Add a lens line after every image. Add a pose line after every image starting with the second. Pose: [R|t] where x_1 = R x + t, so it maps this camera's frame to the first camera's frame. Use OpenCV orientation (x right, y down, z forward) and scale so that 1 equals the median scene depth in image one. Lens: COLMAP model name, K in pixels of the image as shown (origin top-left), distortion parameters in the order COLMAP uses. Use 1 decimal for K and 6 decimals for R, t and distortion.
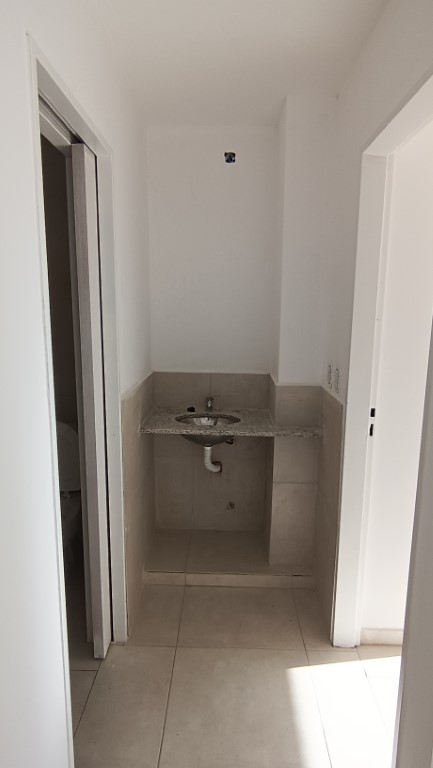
lens RADIAL K [[458.5, 0, 216.5], [0, 458.5, 384.0], [0, 0, 1]] dist [-0.032915, 0.000050]
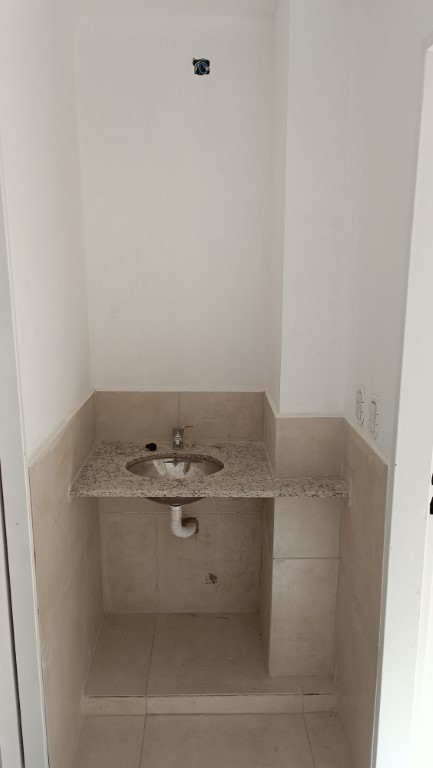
lens RADIAL K [[562.7, 0, 216.5], [0, 562.7, 384.0], [0, 0, 1]] dist [-0.000741, -0.000843]
pose [[0.998981, -0.017998, 0.041377, 0.009825], [0.016668, 0.999340, 0.032268, -0.070179], [-0.041931, -0.031546, 0.998622, 0.181276]]
